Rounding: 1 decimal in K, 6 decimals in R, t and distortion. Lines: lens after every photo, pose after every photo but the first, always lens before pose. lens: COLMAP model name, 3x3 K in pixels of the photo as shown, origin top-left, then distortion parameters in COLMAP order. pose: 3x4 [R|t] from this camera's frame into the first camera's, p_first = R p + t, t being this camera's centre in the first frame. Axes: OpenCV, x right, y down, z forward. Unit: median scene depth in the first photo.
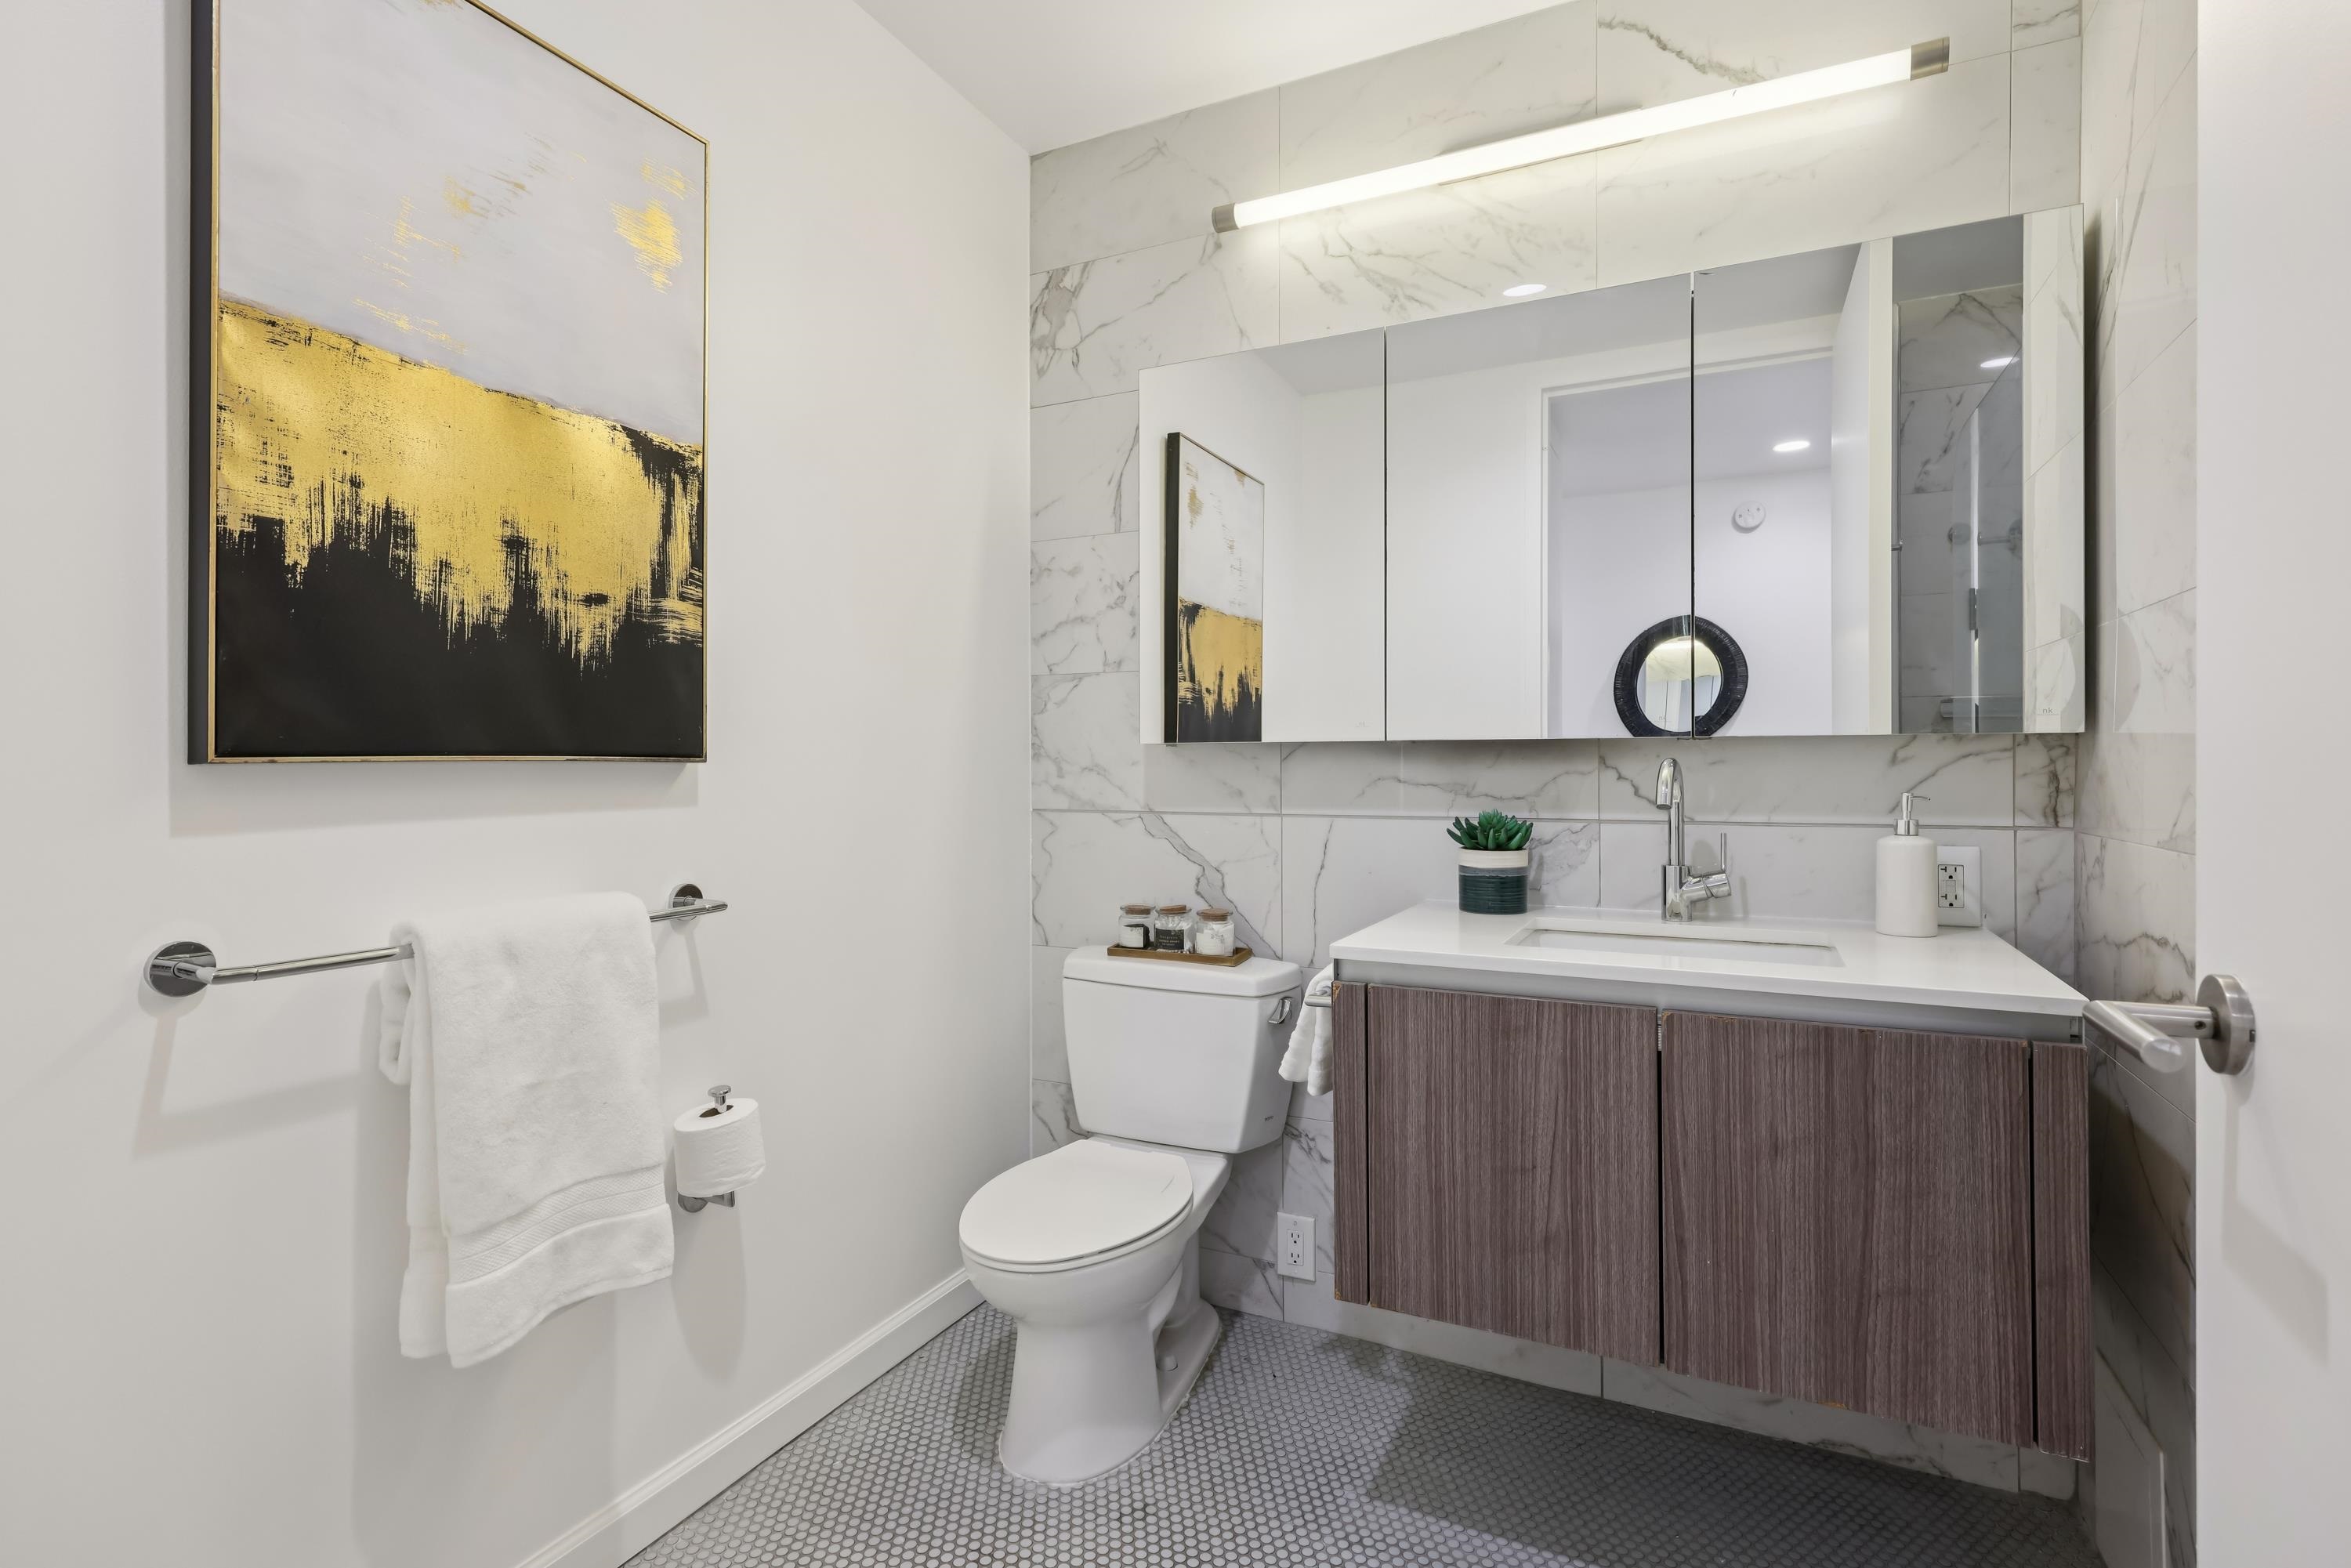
lens RADIAL K [[1144.7, 0, 1175.6], [0, 1144.7, 772.4], [0, 0, 1]] dist [0.000223, 0.000506]
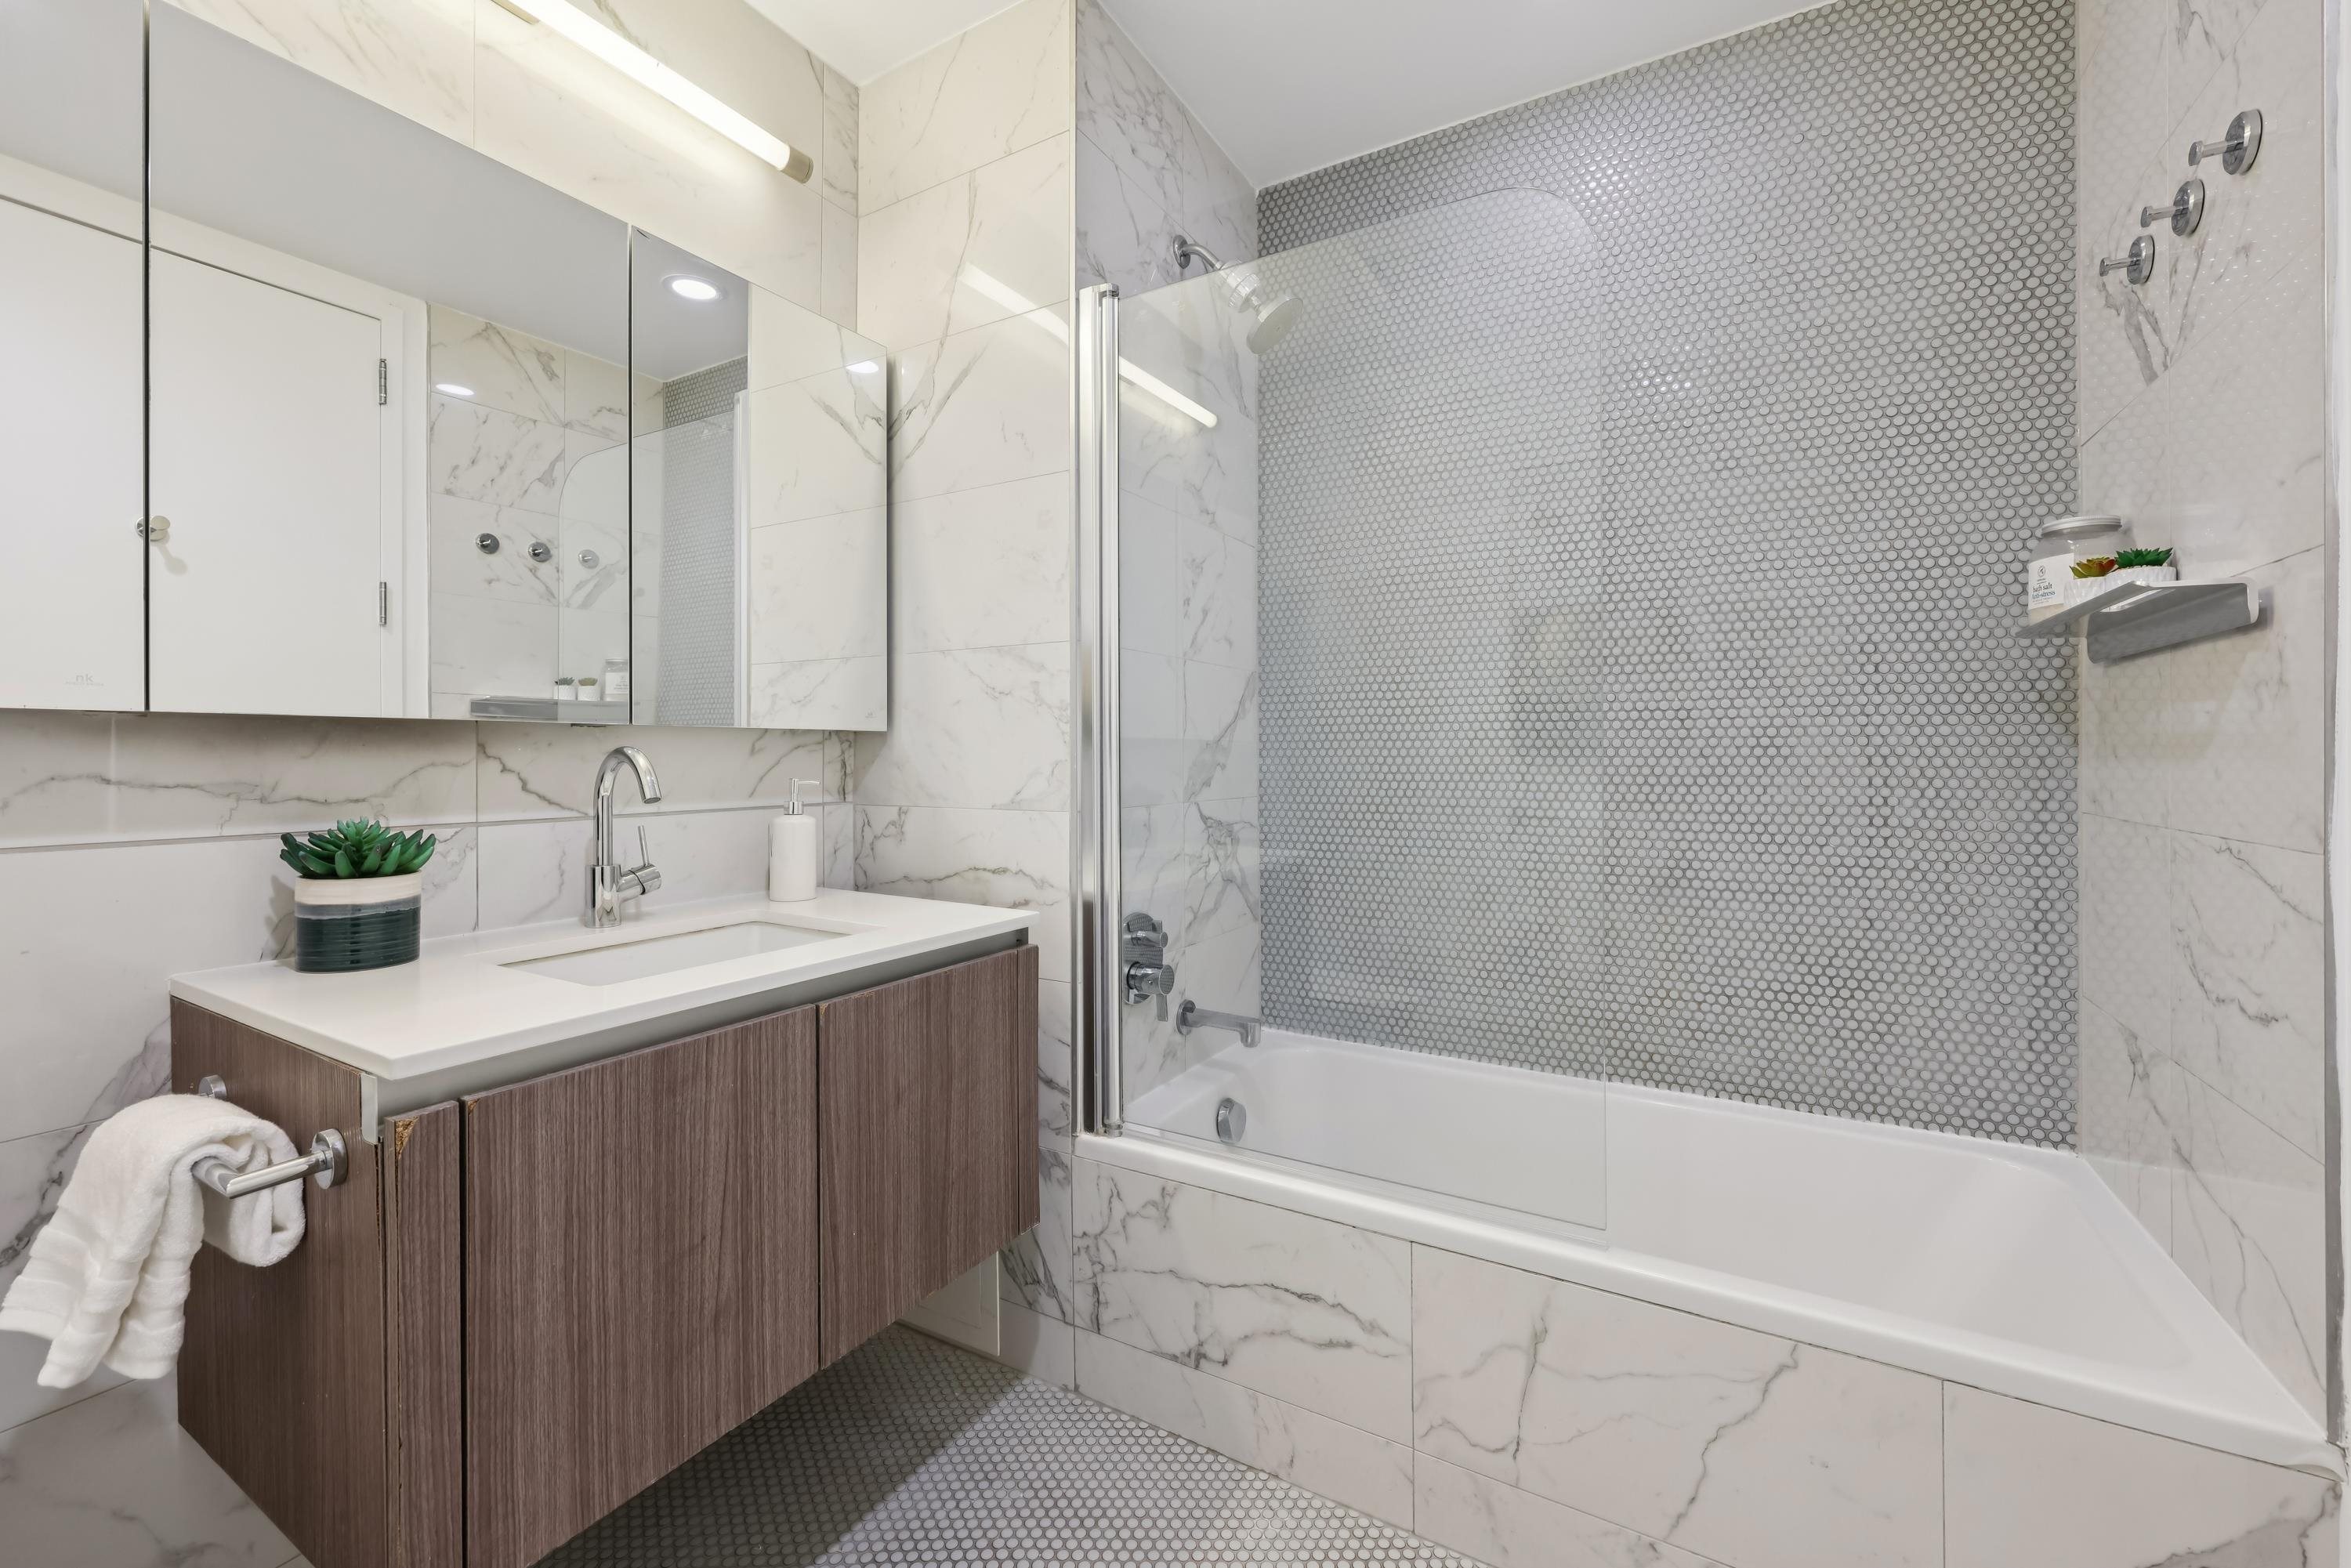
lens RADIAL K [[949.7, 0, 1176.8], [0, 949.7, 762.3], [0, 0, 1]] dist [0.000712, -0.000390]
pose [[0.070429, -0.004744, 0.997506, -0.331139], [0.008545, 0.999955, 0.004153, 0.000659], [-0.997480, 0.008231, 0.070466, 0.581199]]
